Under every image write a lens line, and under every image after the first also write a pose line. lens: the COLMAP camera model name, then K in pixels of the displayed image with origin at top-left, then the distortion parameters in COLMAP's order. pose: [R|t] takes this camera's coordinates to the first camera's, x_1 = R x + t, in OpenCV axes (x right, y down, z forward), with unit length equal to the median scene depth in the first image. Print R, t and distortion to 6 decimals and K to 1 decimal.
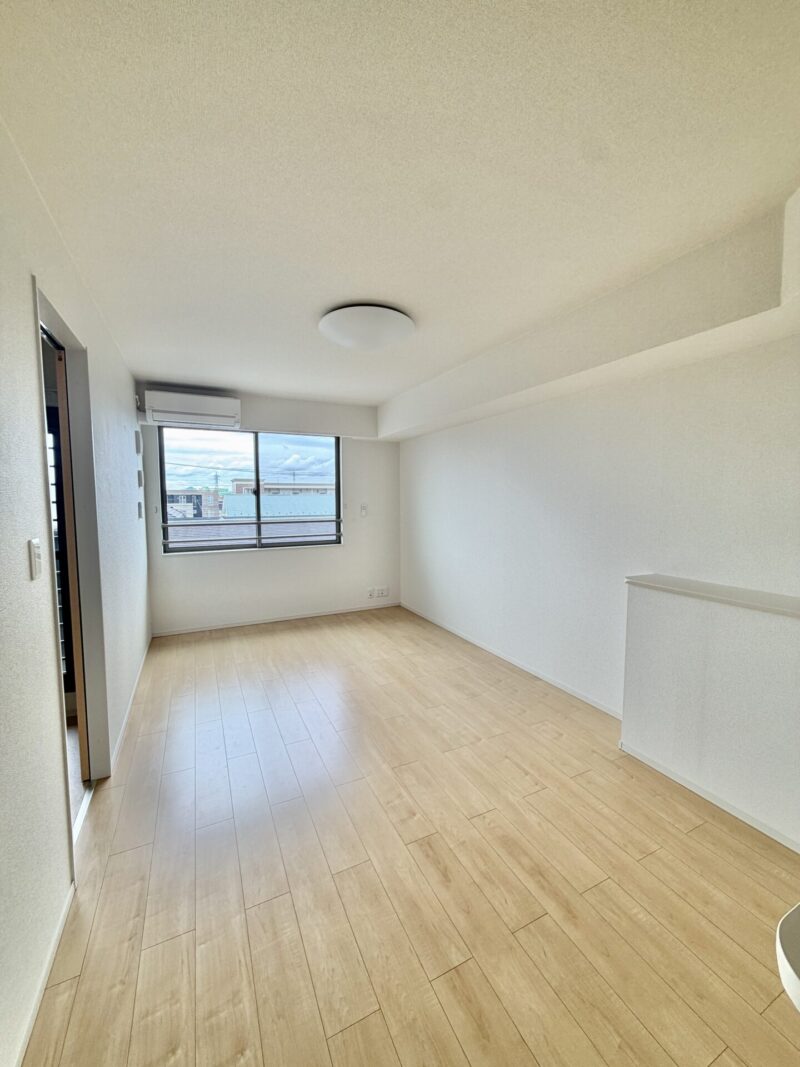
lens RADIAL K [[424.7, 0, 403.6], [0, 424.7, 533.6], [0, 0, 1]] dist [0.001315, 0.000091]
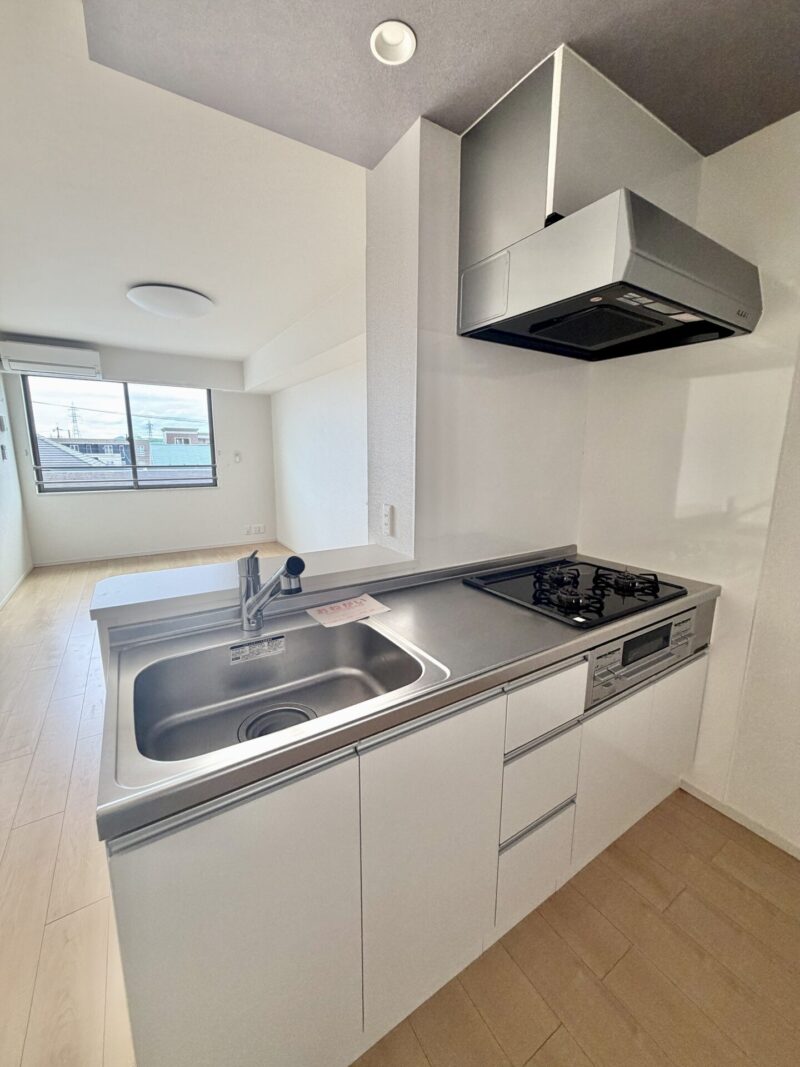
lens RADIAL K [[424.7, 0, 399.8], [0, 424.7, 531.2], [0, 0, 1]] dist [0.001315, 0.000091]
pose [[0.994076, -0.010764, 0.108151, 0.225688], [-0.000423, 0.994693, 0.102889, 0.028100], [-0.108685, -0.102325, 0.988796, -0.189765]]
